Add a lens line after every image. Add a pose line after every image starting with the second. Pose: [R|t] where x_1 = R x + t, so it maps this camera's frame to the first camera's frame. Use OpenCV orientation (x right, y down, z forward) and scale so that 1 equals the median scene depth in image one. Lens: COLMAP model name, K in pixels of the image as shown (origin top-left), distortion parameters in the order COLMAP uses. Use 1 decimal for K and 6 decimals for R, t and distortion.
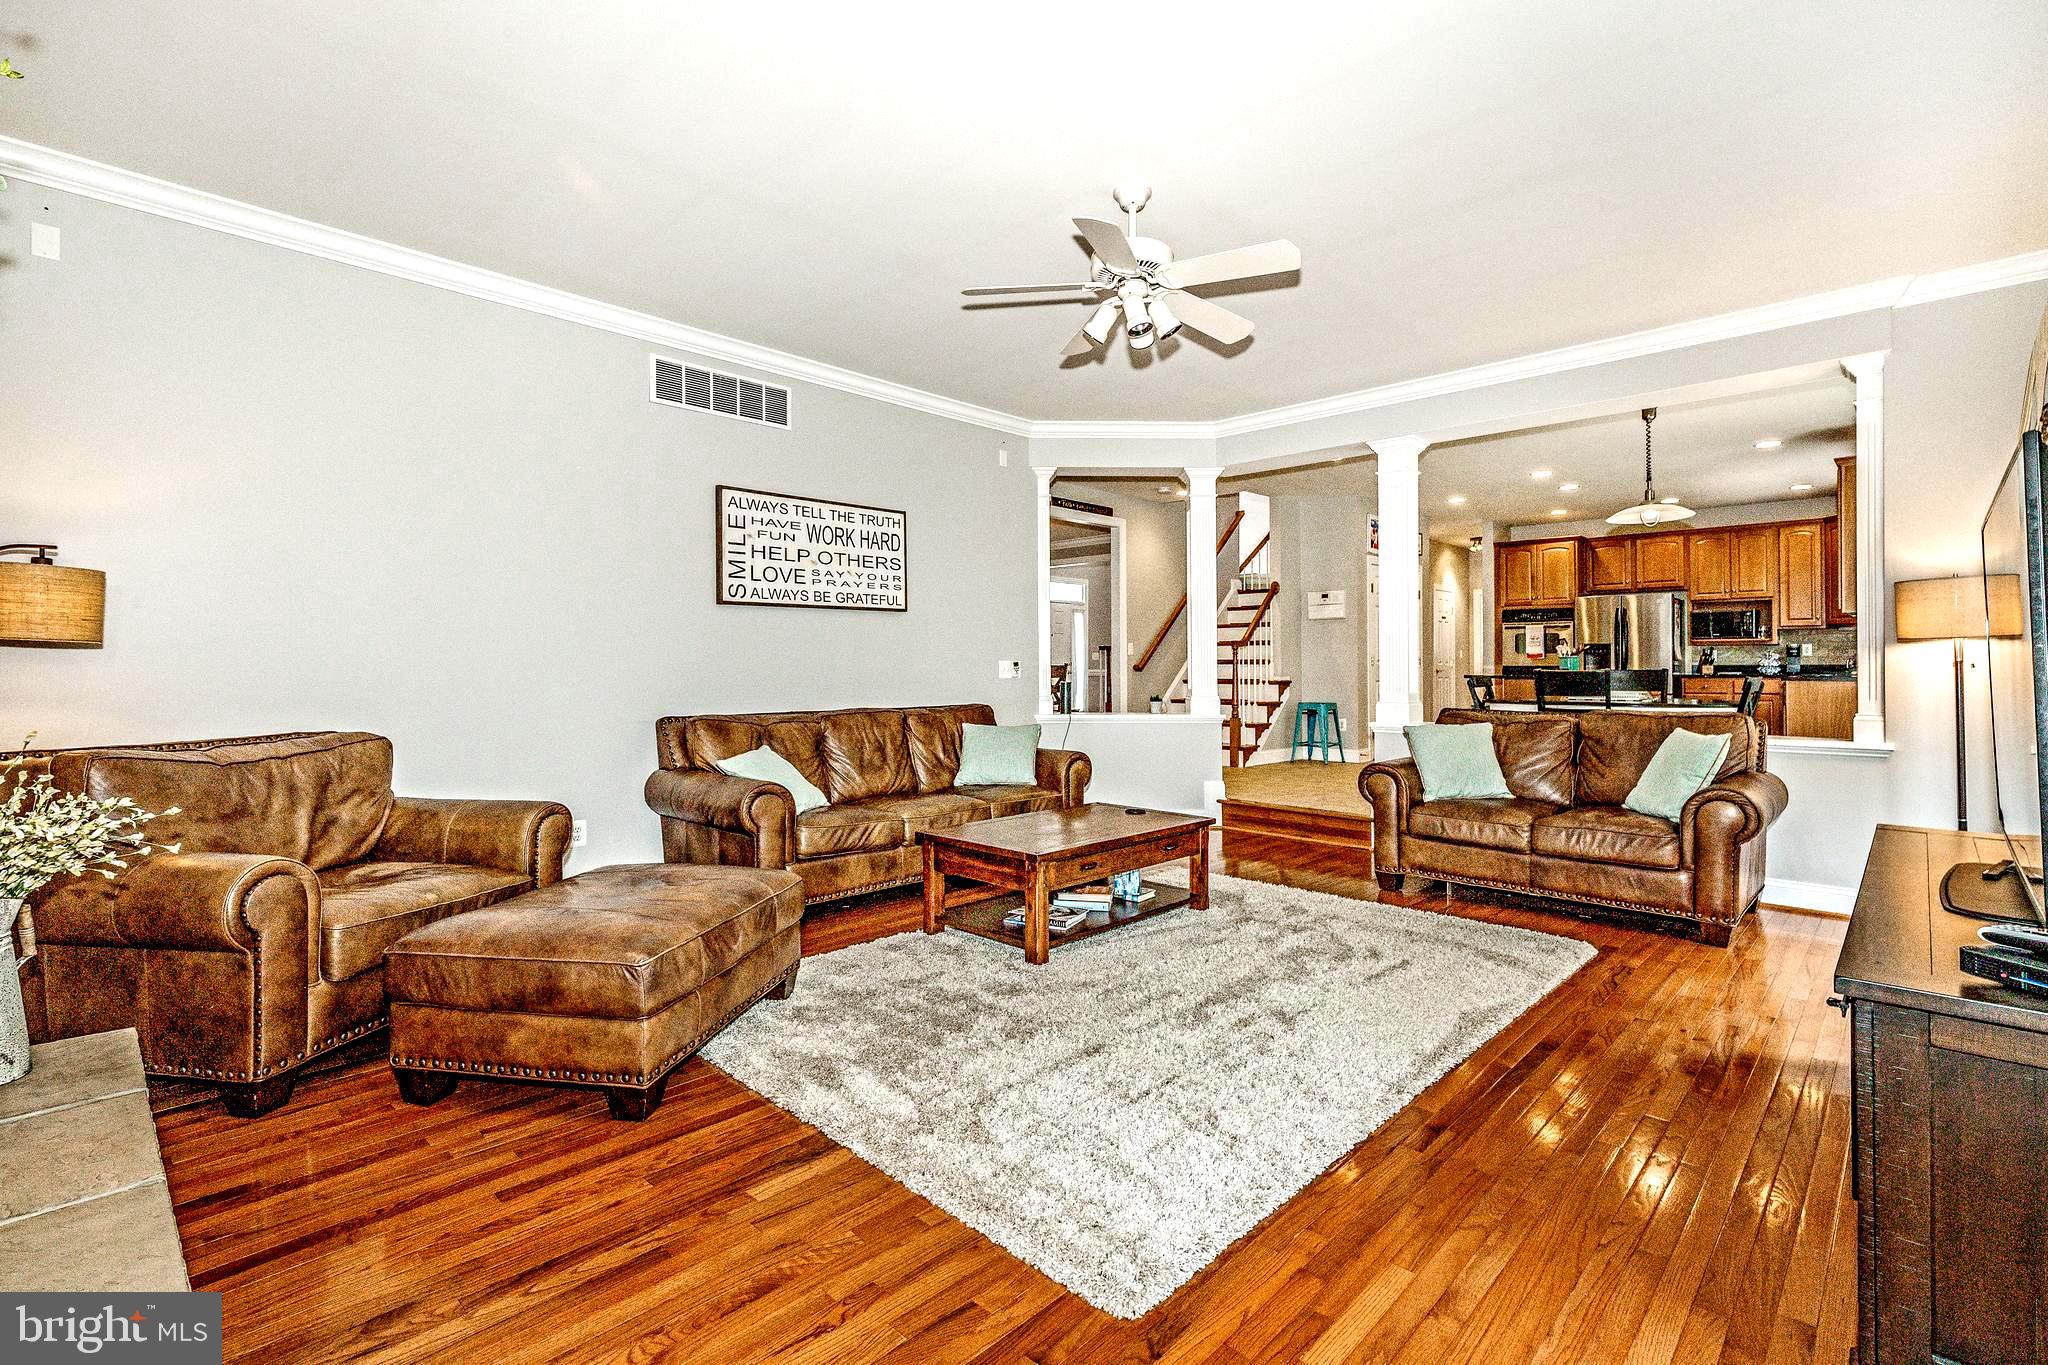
lens RADIAL K [[944.7, 0, 1044.4], [0, 944.7, 649.4], [0, 0, 1]] dist [0.001282, 0.002081]
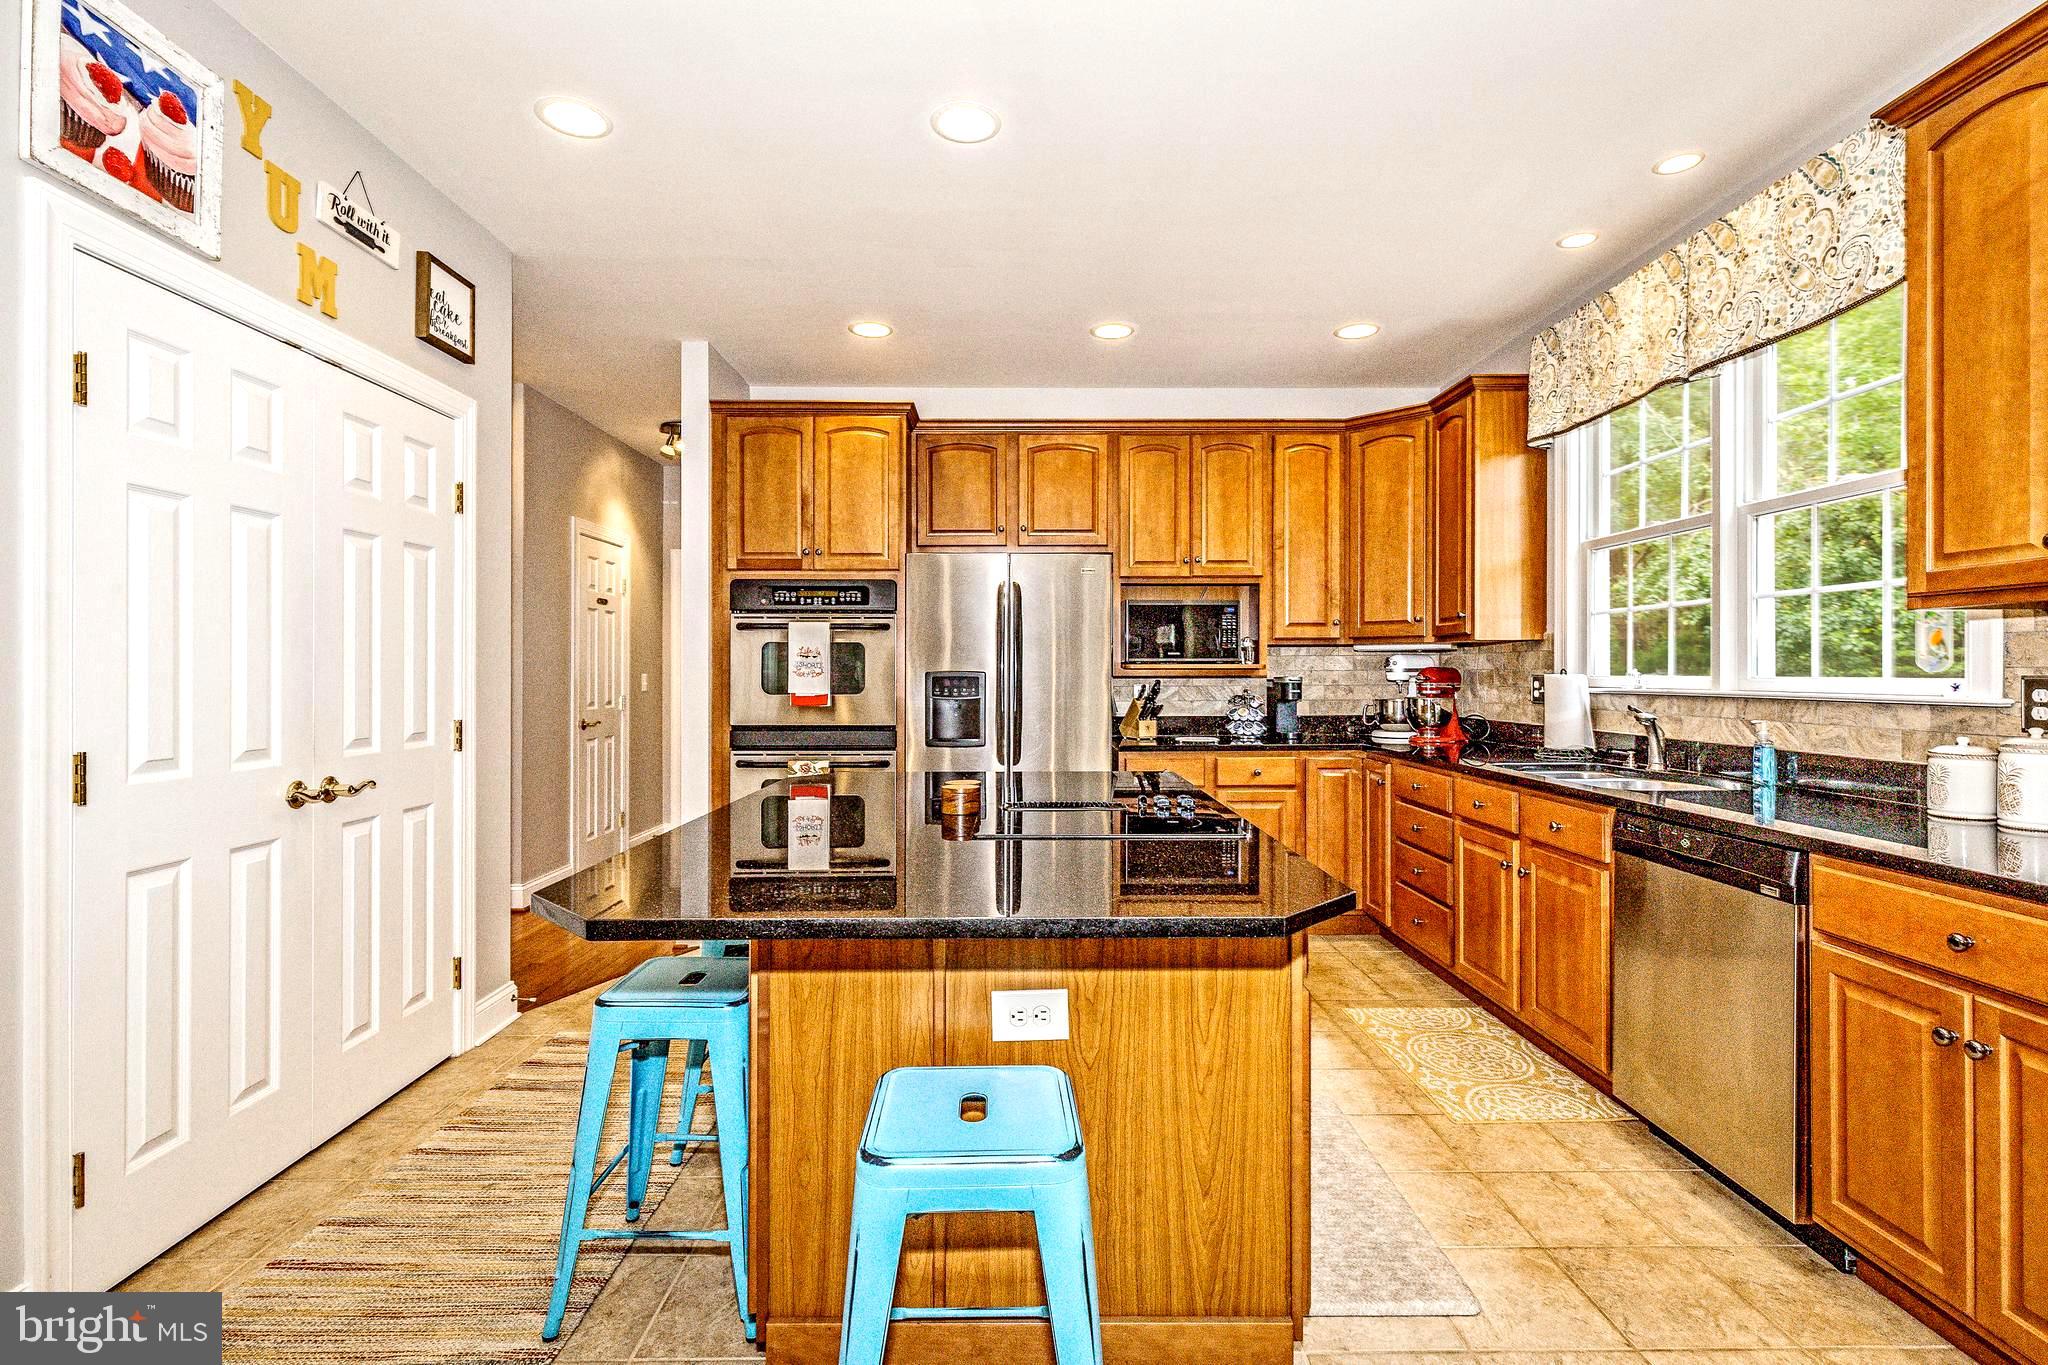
lens RADIAL K [[944.7, 0, 1034.0], [0, 944.7, 658.4], [0, 0, 1]] dist [0.001282, 0.002081]
pose [[0.712101, 0.008351, 0.702027, 0.337568], [-0.011110, 0.999938, -0.000626, -0.011805], [-0.701989, -0.007354, 0.712150, 0.712442]]
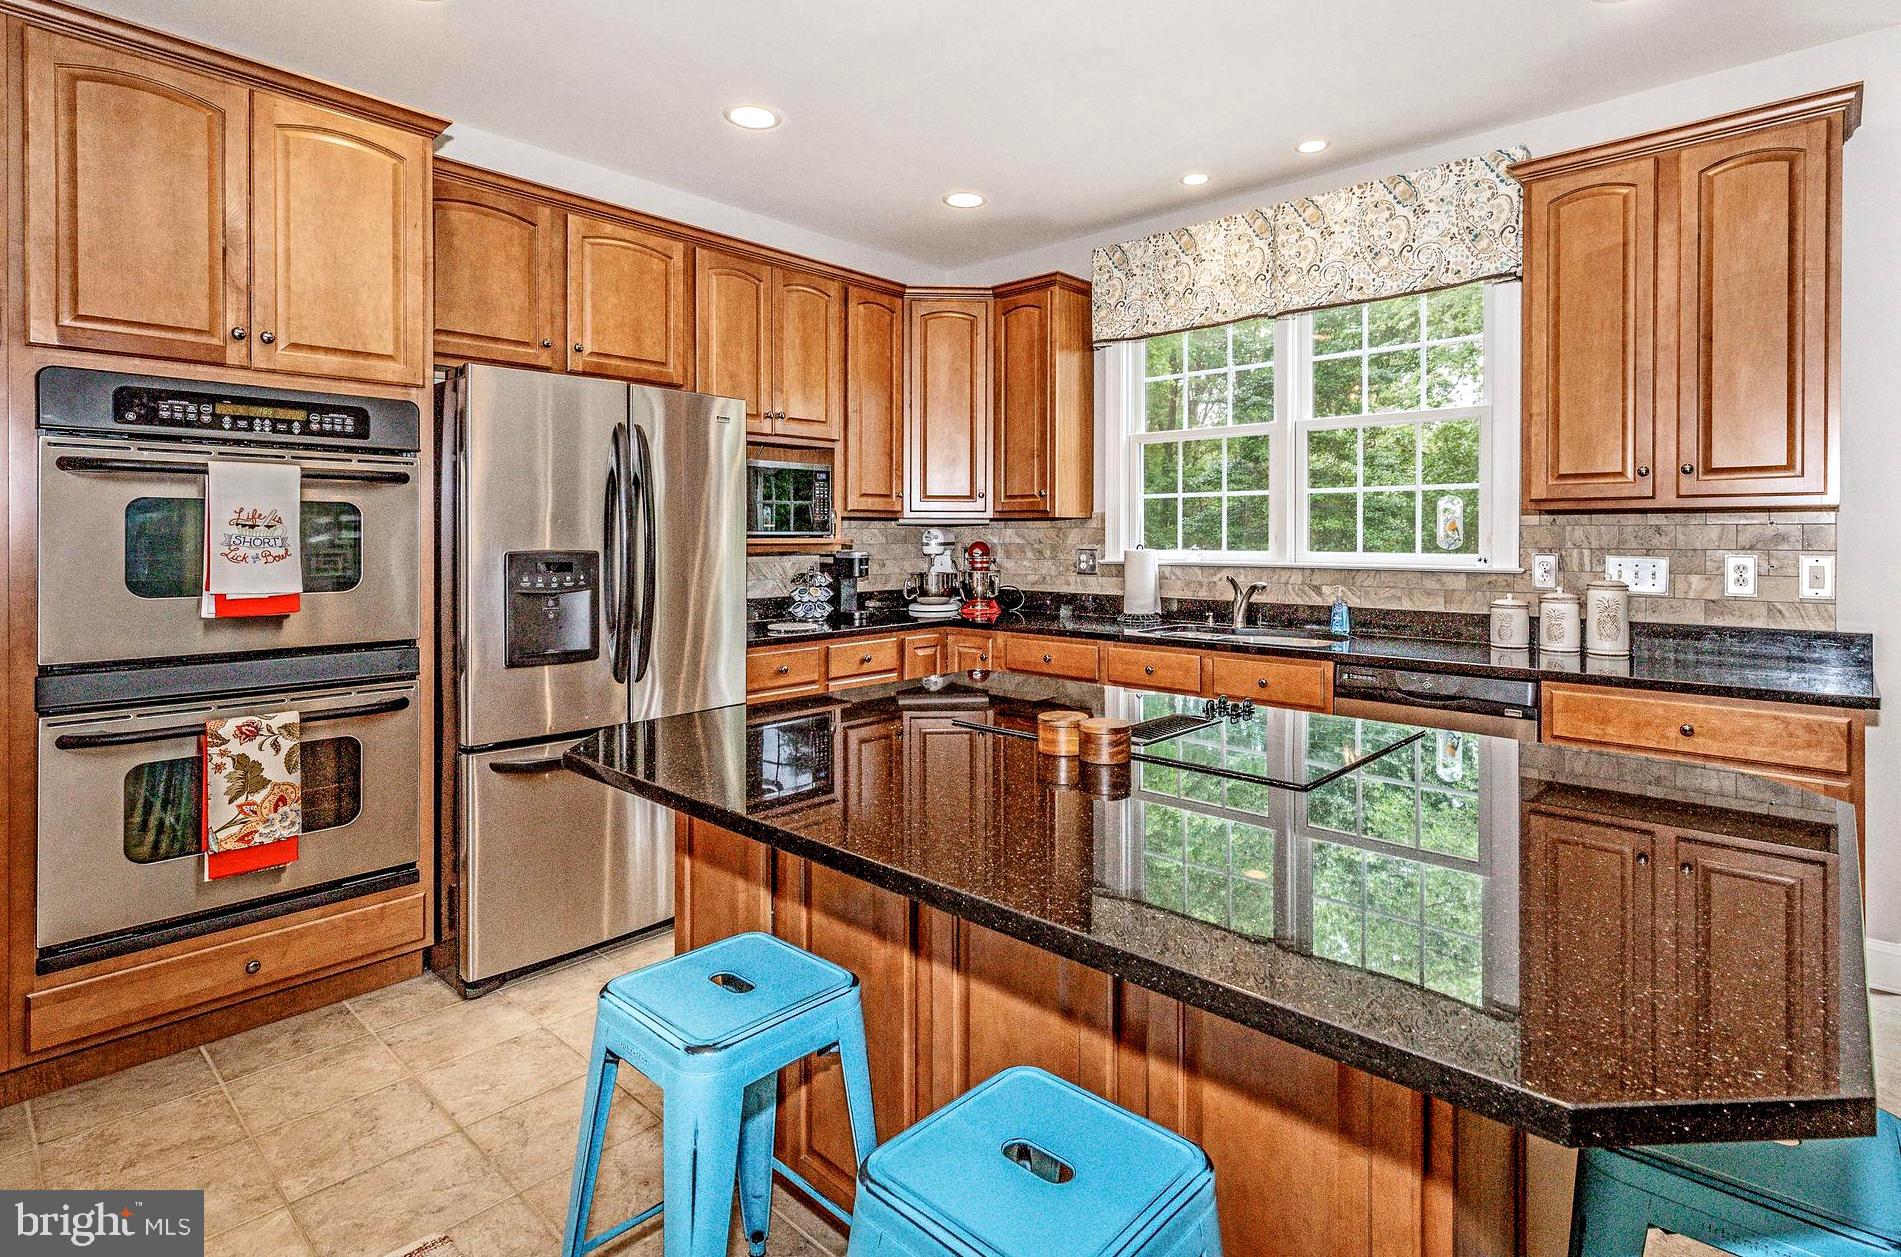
lens RADIAL K [[916.6, 0, 993.4], [0, 916.6, 551.5], [0, 0, 1]] dist [0.000099, 0.001692]
pose [[-0.036841, -0.018184, 0.999156, 0.329610], [-0.019822, 0.999651, 0.017462, -0.012965], [-0.999125, -0.019162, -0.037188, 0.908401]]
